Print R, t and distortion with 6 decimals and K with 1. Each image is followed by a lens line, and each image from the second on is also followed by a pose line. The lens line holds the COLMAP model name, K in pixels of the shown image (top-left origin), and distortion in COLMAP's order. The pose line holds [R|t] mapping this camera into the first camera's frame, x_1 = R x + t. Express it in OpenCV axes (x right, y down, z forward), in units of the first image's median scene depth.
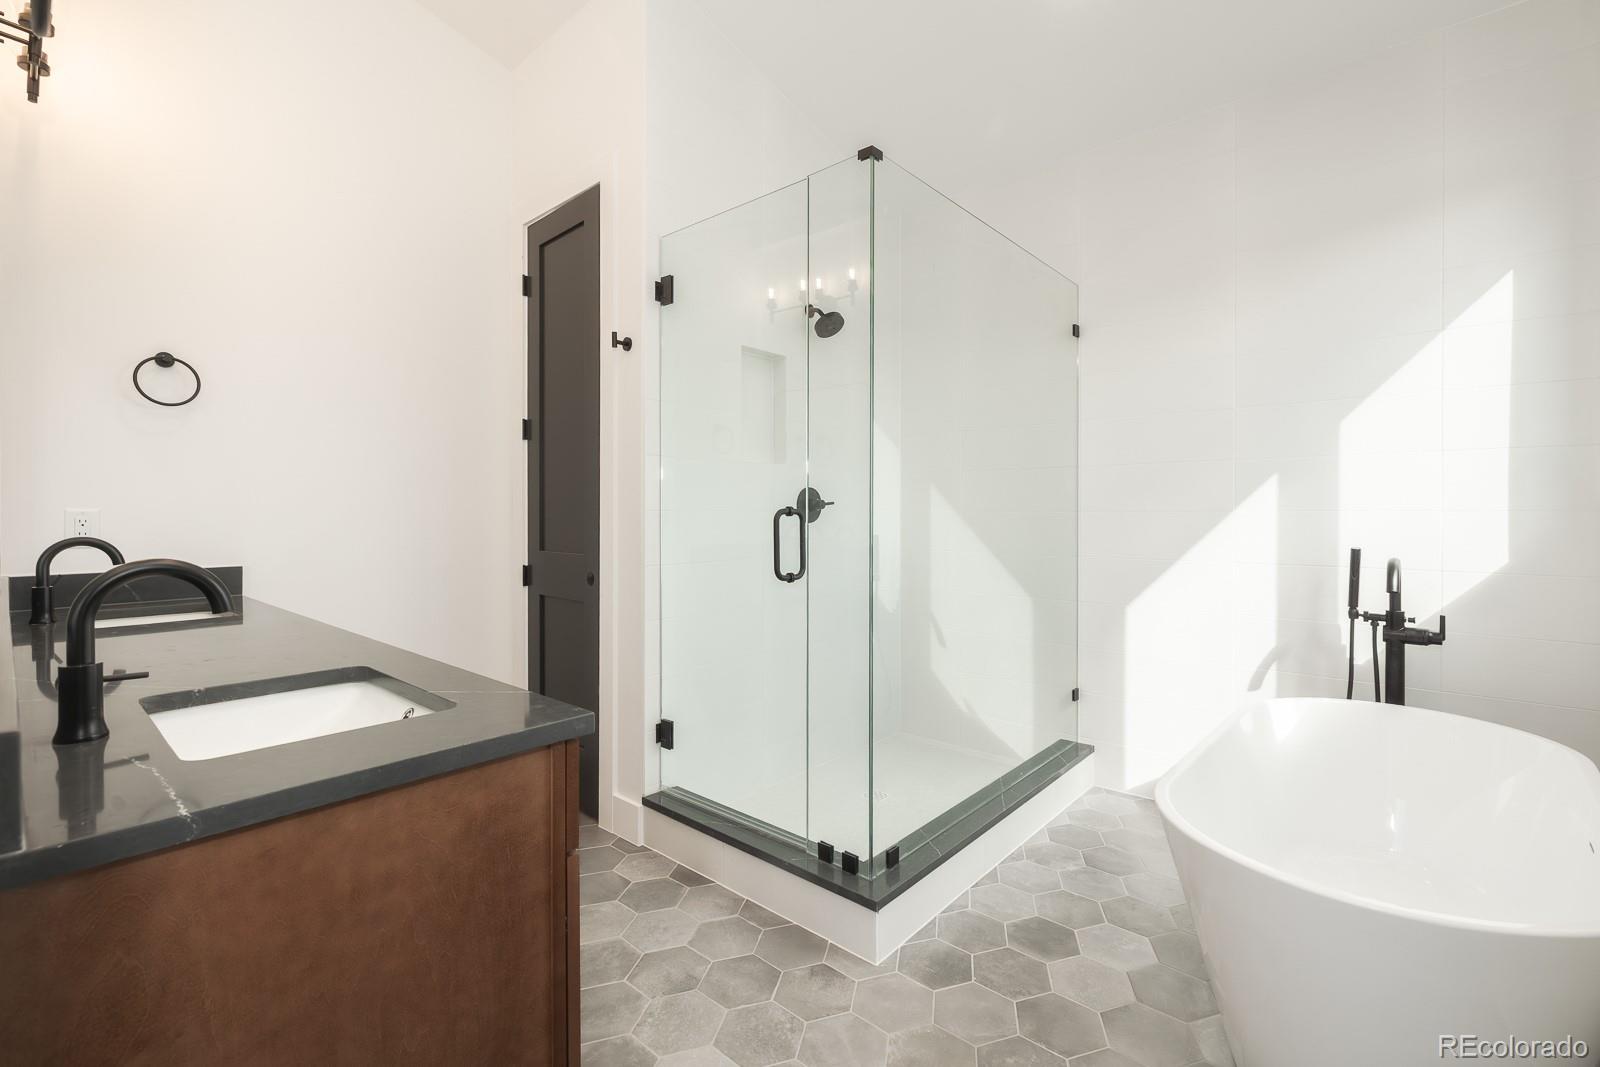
lens RADIAL K [[694.8, 0, 808.4], [0, 694.8, 518.4], [0, 0, 1]] dist [0.002080, 0.000157]
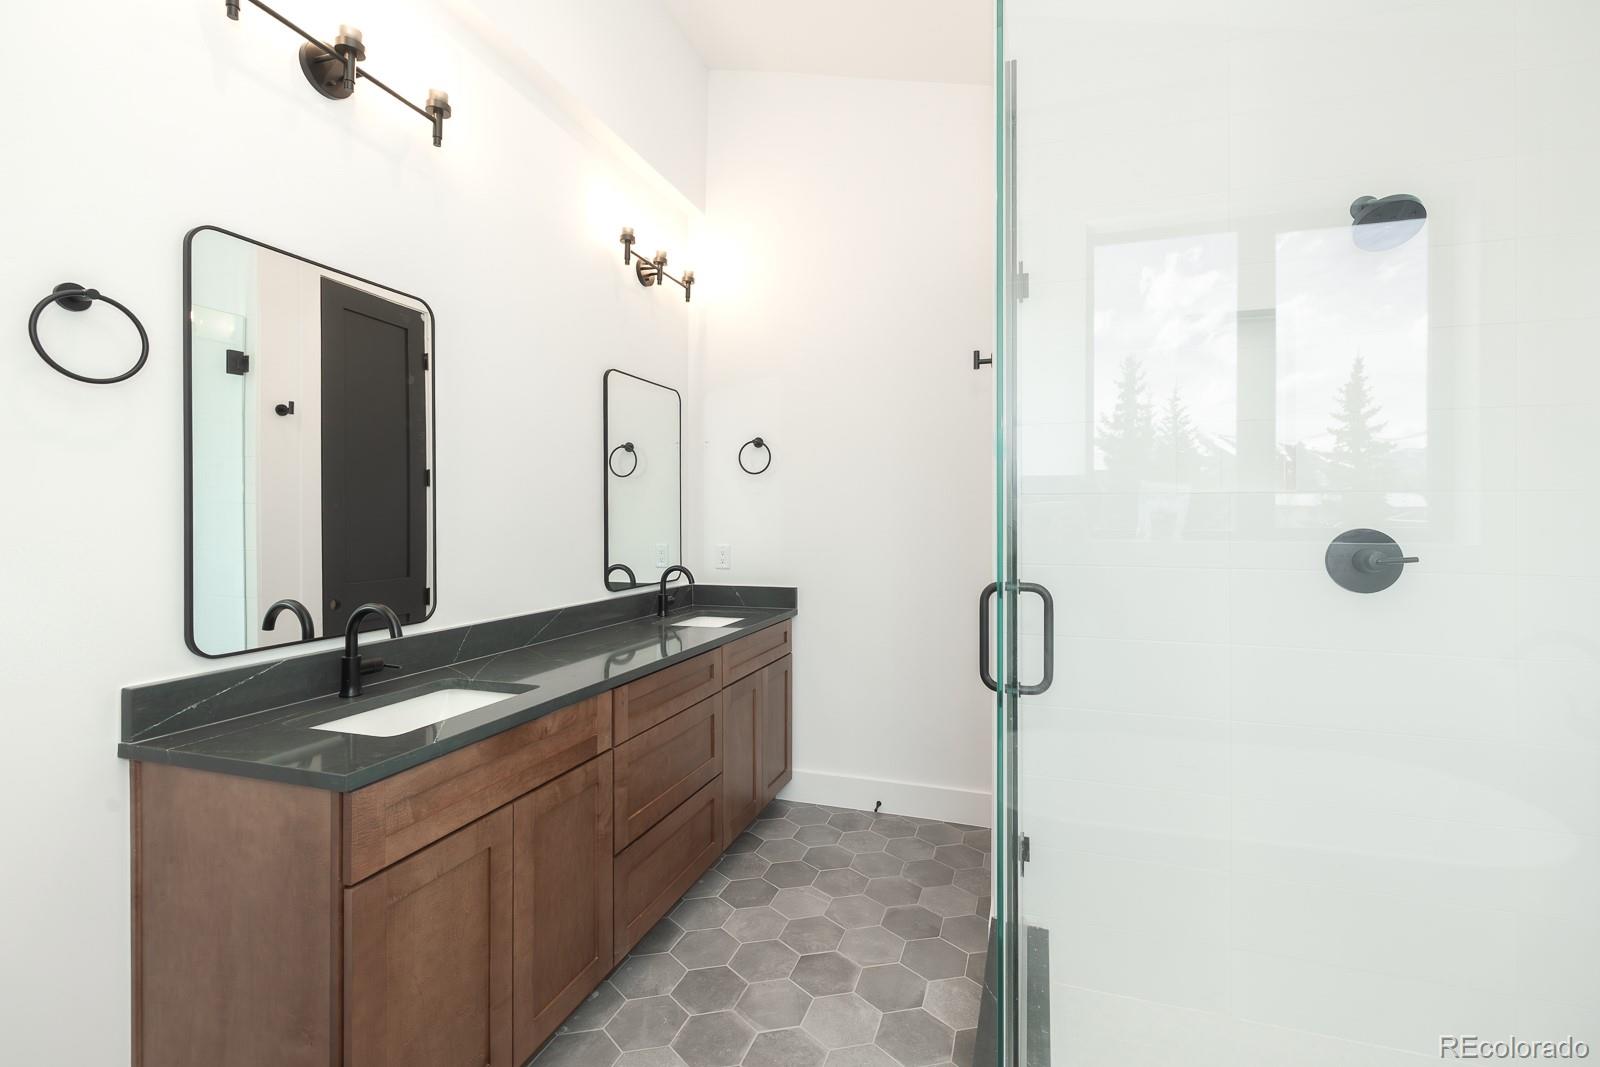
lens RADIAL K [[694.8, 0, 808.4], [0, 694.8, 518.4], [0, 0, 1]] dist [0.002080, 0.000157]
pose [[0.411834, 0.001567, -0.911258, 0.497724], [-0.009662, 0.999950, -0.002648, -0.072374], [0.911208, 0.009895, 0.411828, 0.565820]]
